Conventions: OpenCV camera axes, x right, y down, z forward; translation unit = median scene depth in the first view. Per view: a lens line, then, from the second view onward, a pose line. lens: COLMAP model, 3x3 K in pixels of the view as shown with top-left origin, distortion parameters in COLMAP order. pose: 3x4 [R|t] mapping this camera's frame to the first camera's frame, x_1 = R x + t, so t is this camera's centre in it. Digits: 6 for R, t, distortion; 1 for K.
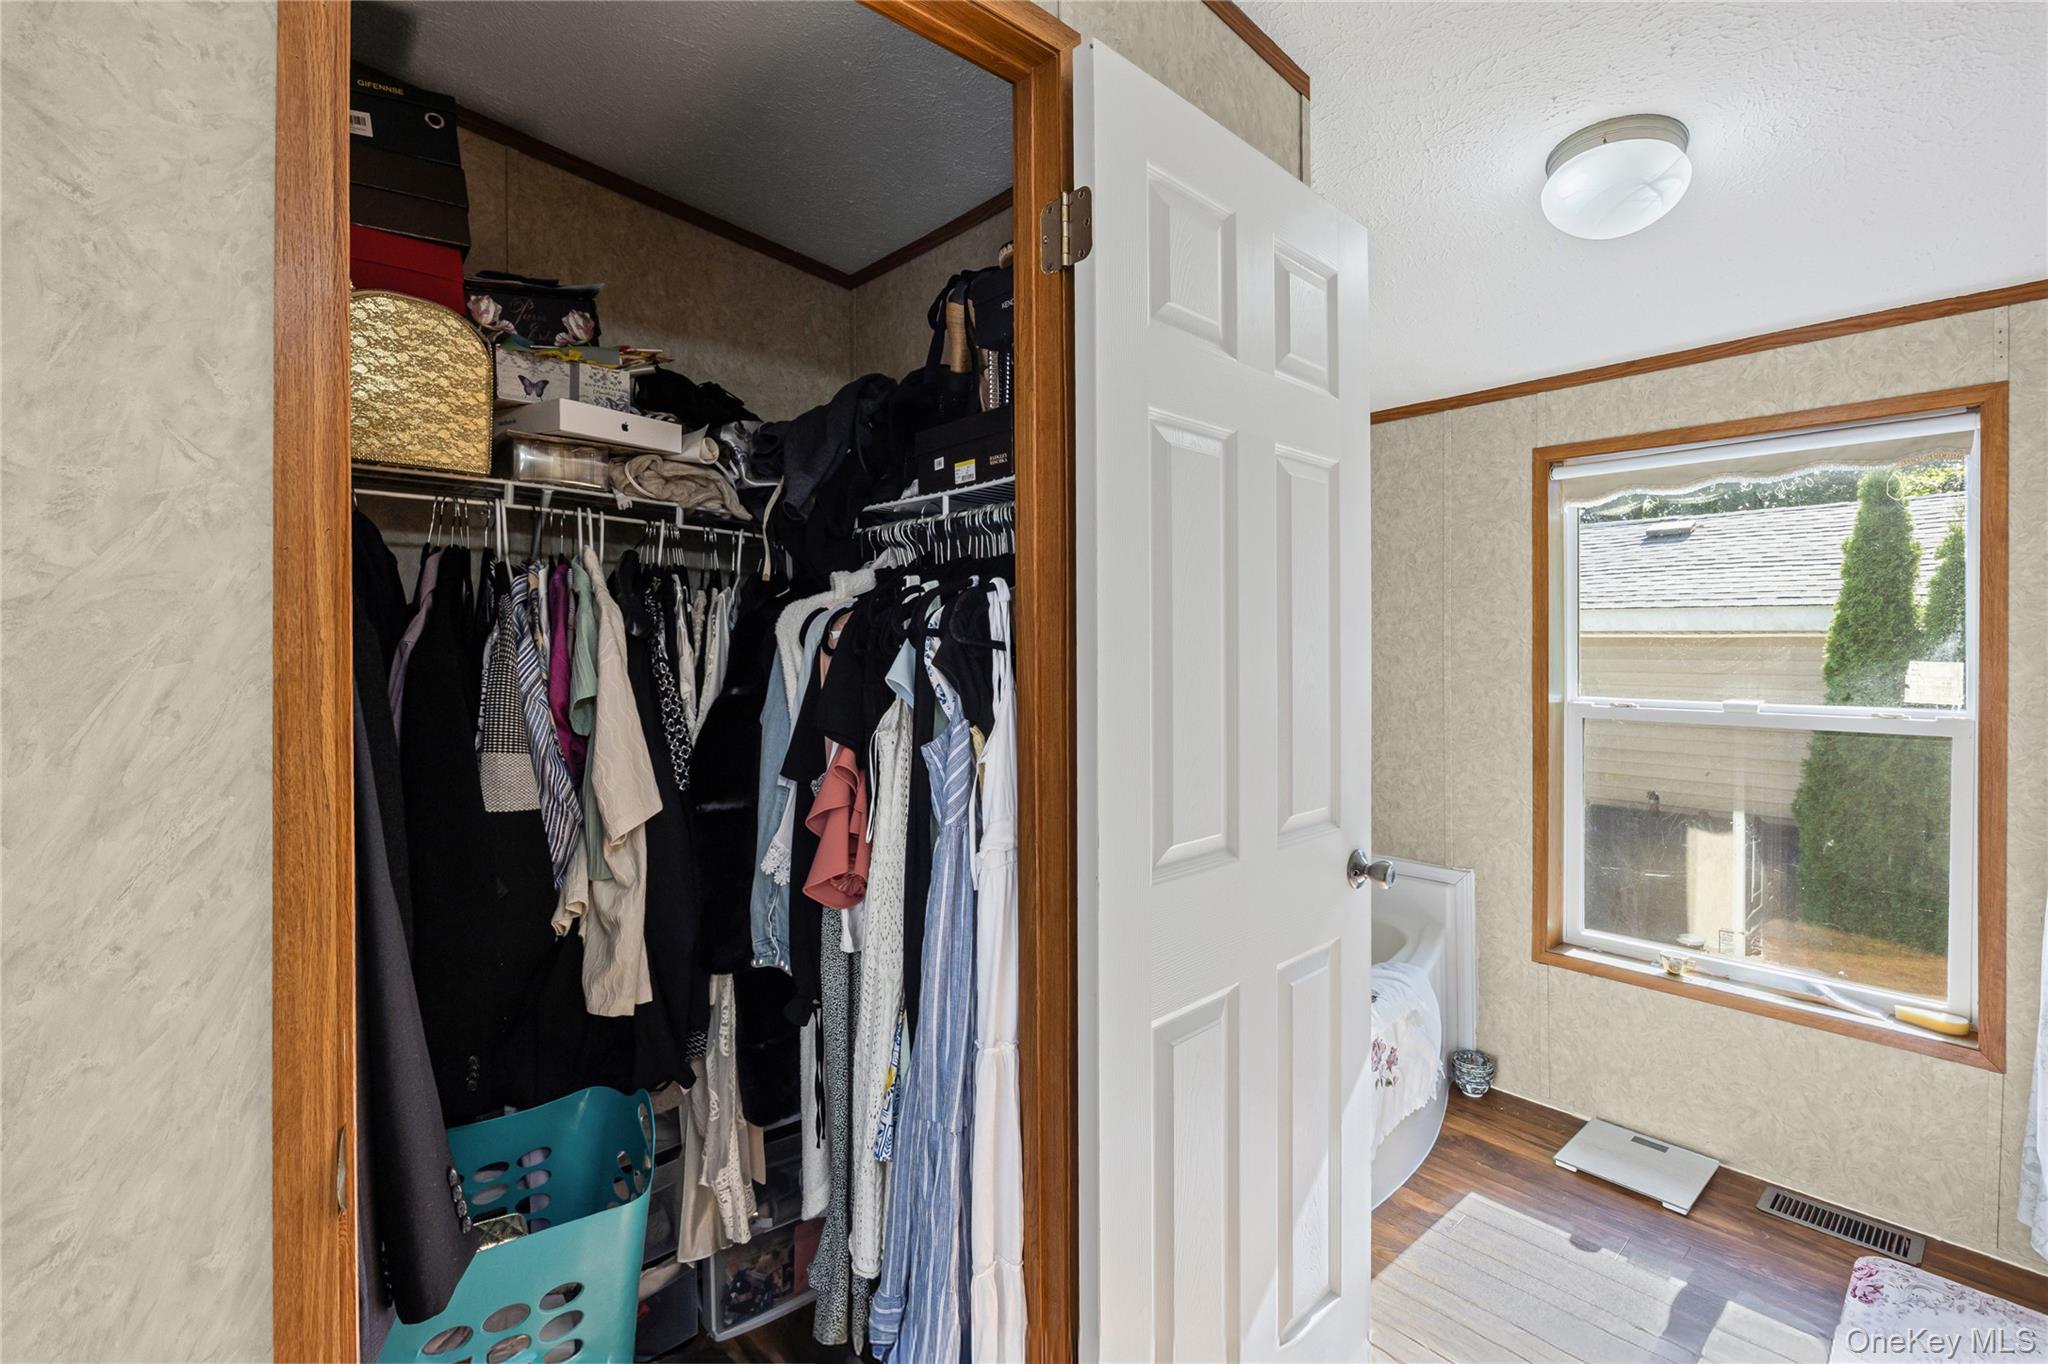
lens RADIAL K [[912.5, 0, 1045.0], [0, 912.5, 650.4], [0, 0, 1]] dist [-0.010261, -0.000313]
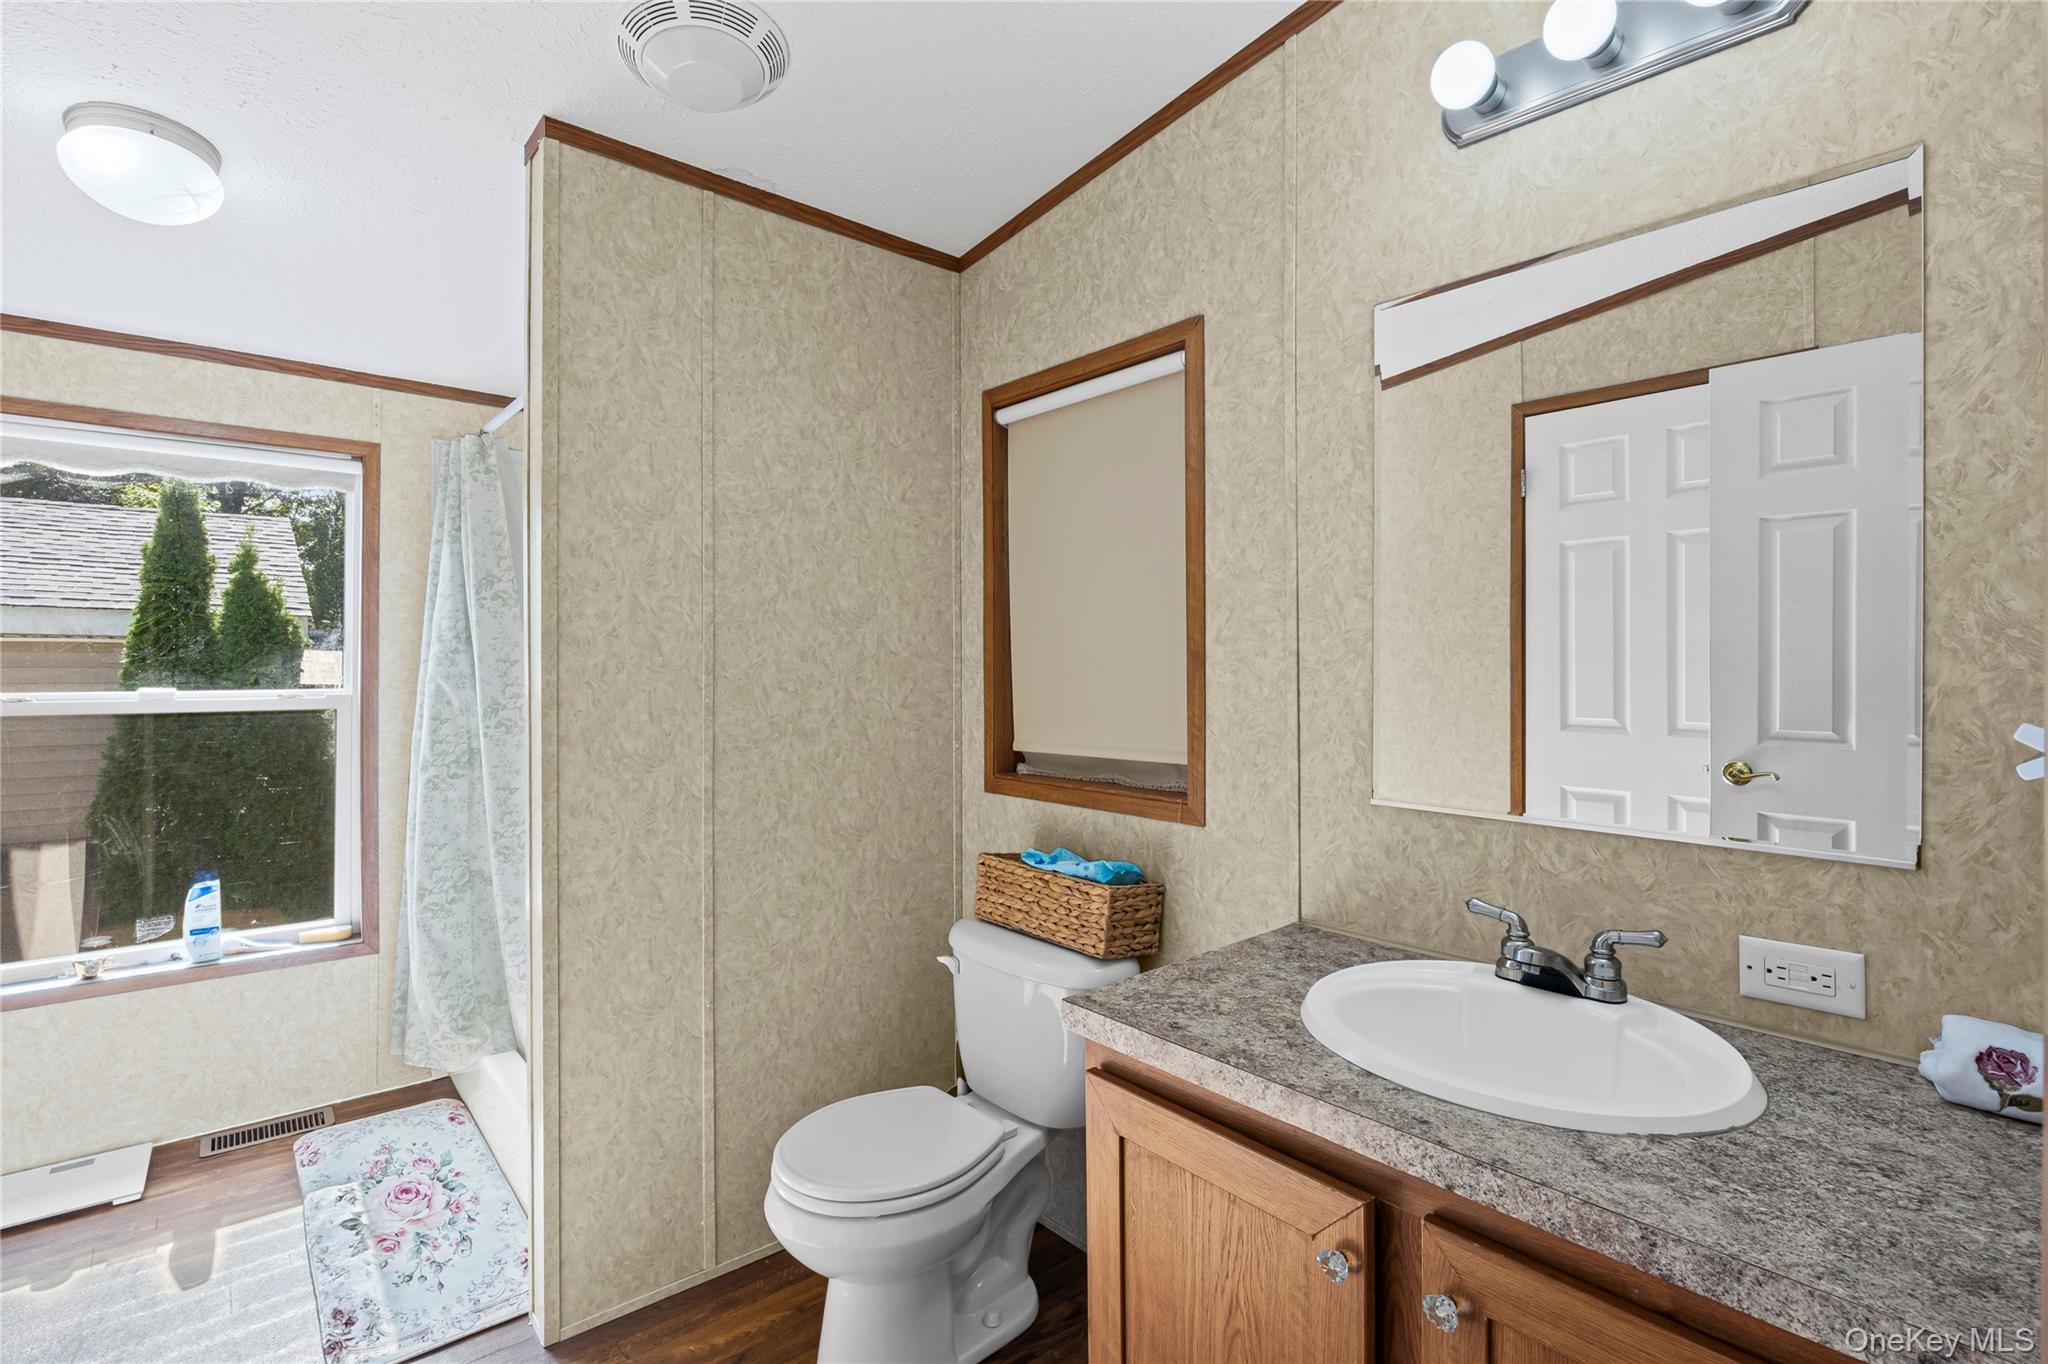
lens RADIAL K [[927.7, 0, 1022.3], [0, 927.7, 673.2], [0, 0, 1]] dist [-0.013037, 0.000199]
pose [[0.025512, -0.010227, 0.999622, -0.241895], [0.004985, 0.999937, 0.010103, 0.031650], [-0.999662, 0.004725, 0.025562, -0.007192]]
